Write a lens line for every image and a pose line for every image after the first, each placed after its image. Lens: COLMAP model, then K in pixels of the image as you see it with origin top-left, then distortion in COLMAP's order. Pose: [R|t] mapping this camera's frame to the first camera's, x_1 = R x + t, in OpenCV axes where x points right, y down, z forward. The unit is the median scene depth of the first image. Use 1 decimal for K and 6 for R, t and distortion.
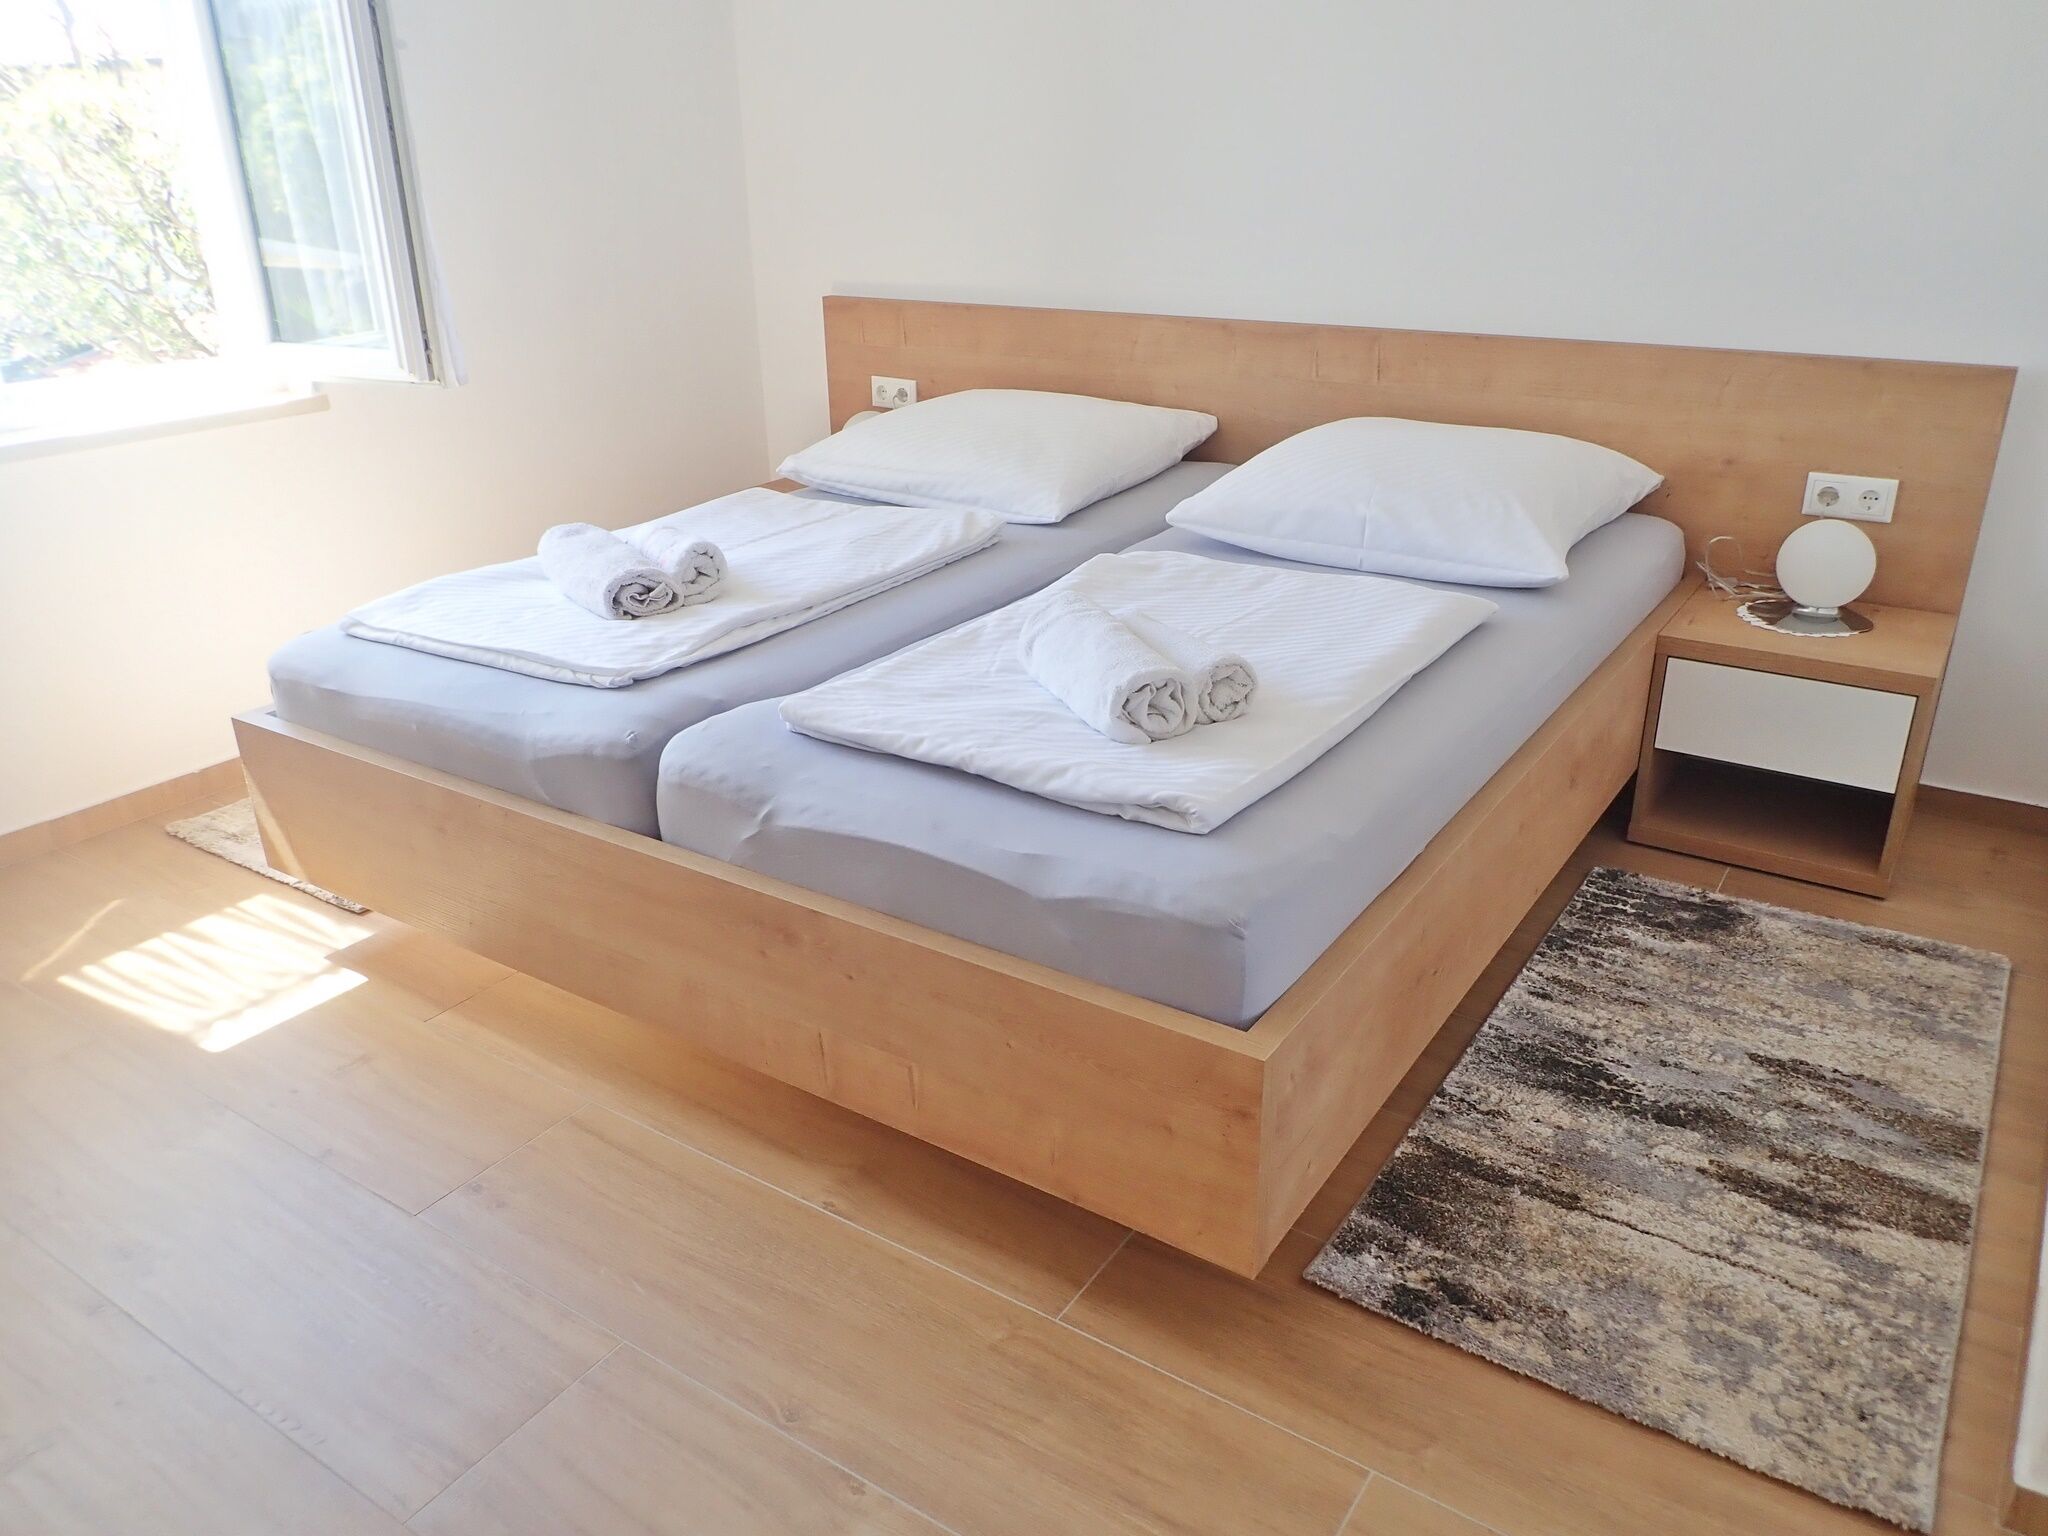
lens RADIAL K [[1508.1, 0, 1050.2], [0, 1508.1, 766.2], [0, 0, 1]] dist [-0.013831, -0.005800]
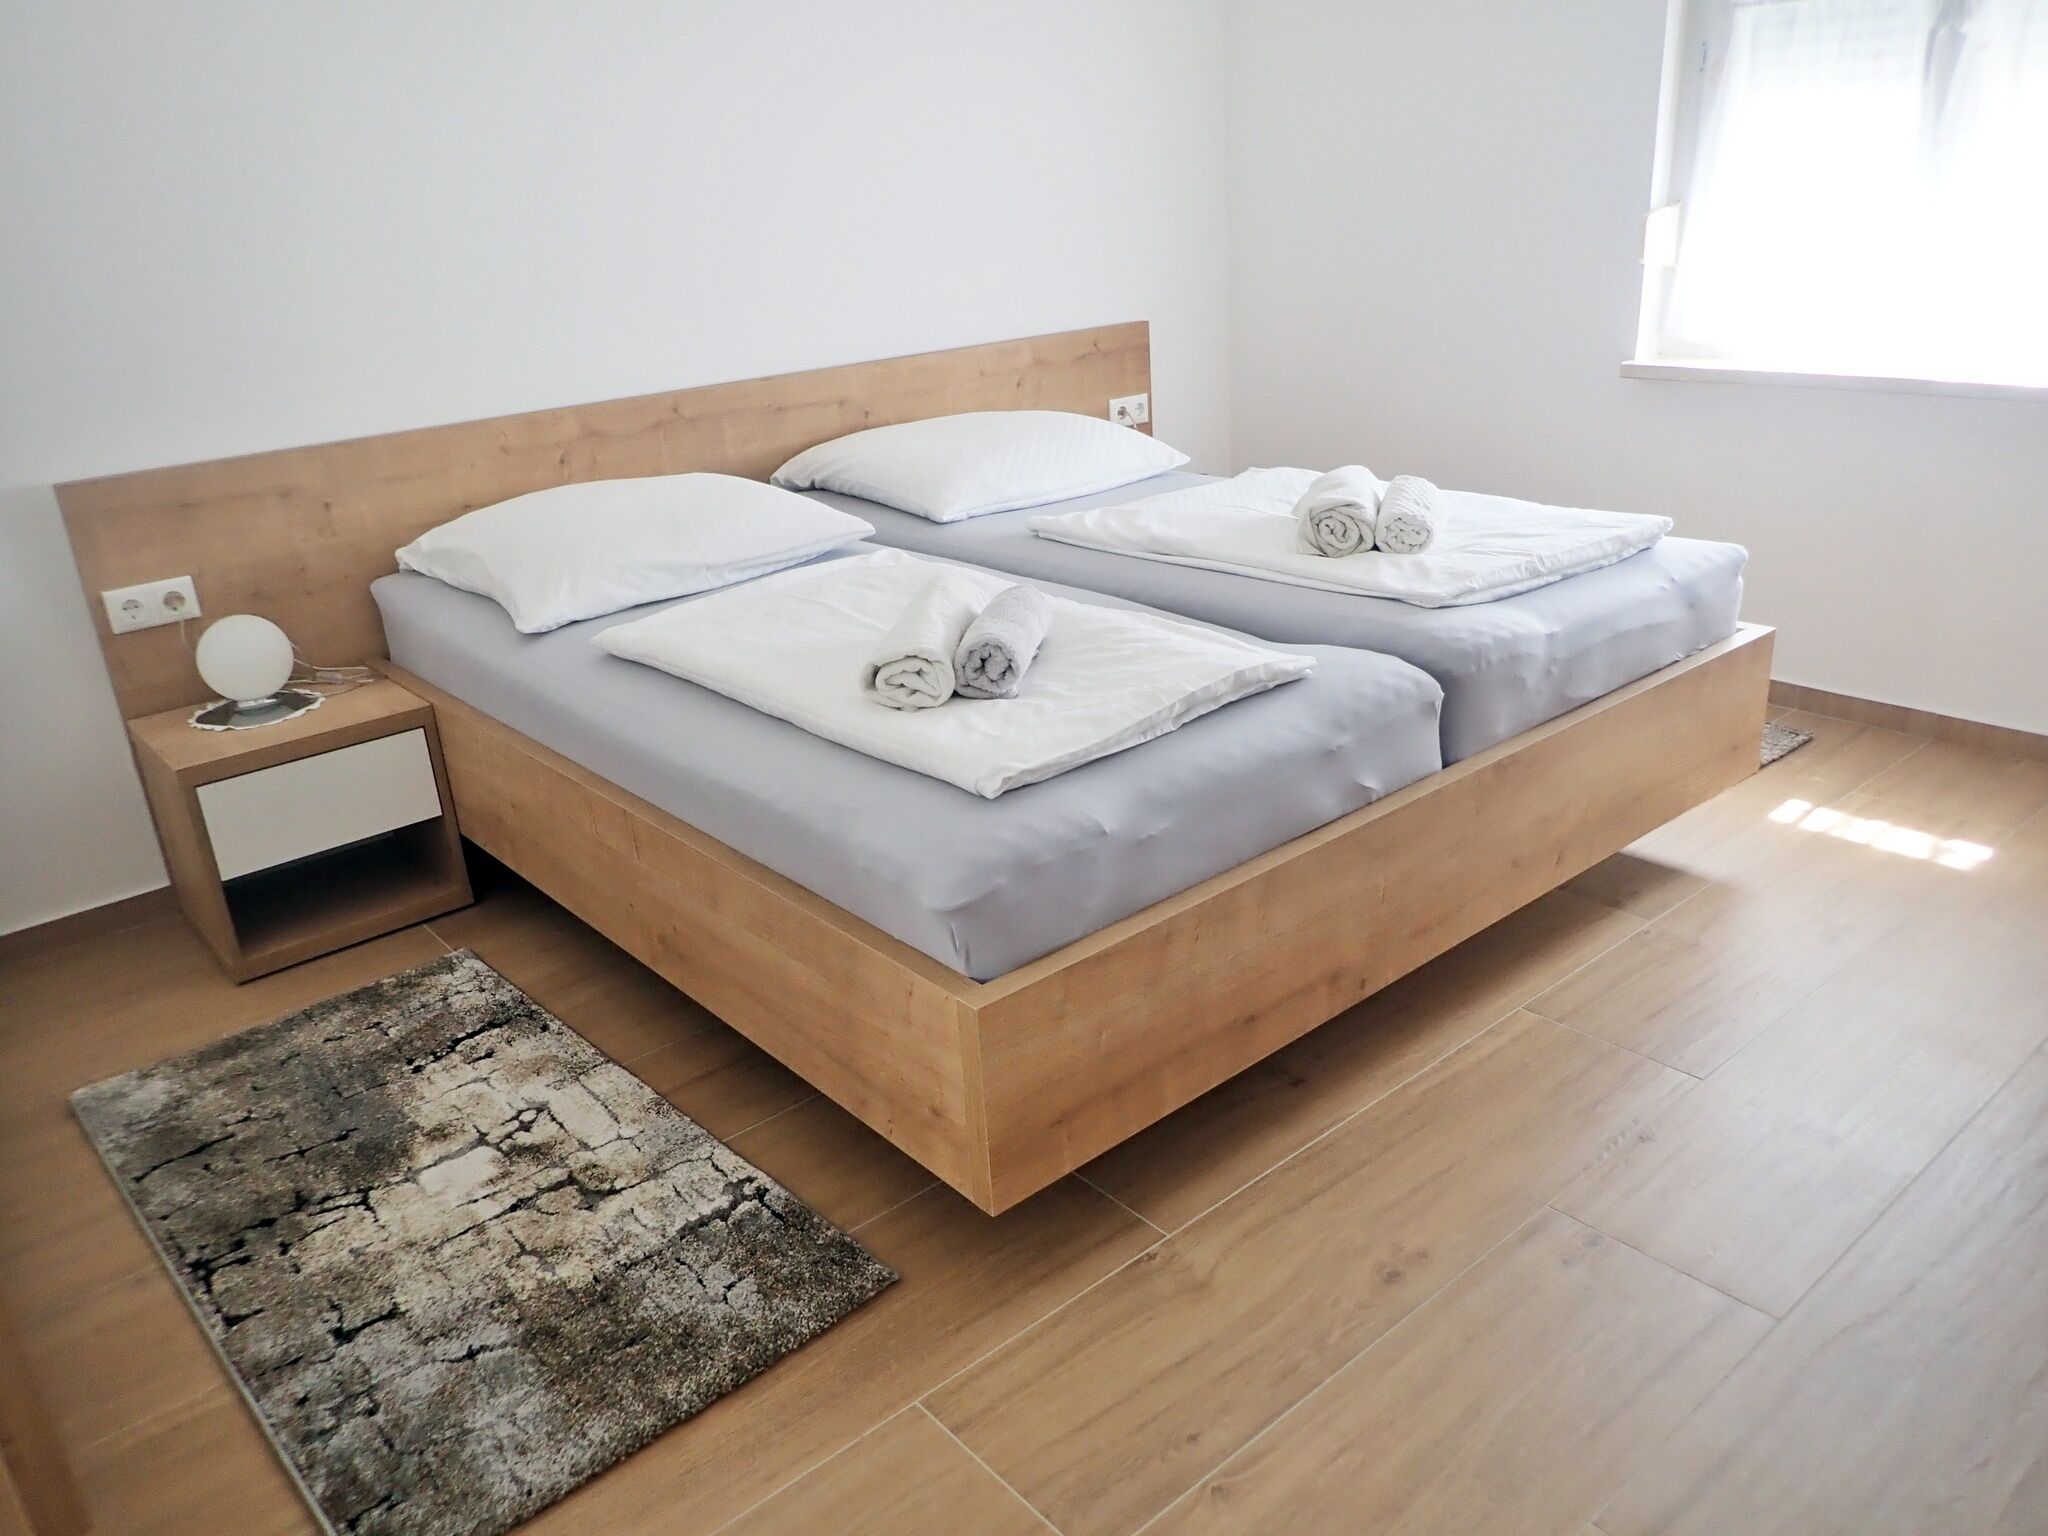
lens RADIAL K [[1508.1, 0, 1050.2], [0, 1508.1, 766.2], [0, 0, 1]] dist [-0.013831, -0.005800]
pose [[0.272101, -0.358981, 0.892801, -0.275868], [0.423734, 0.877711, 0.223771, -0.068045], [-0.863951, 0.317422, 0.390938, 0.164207]]
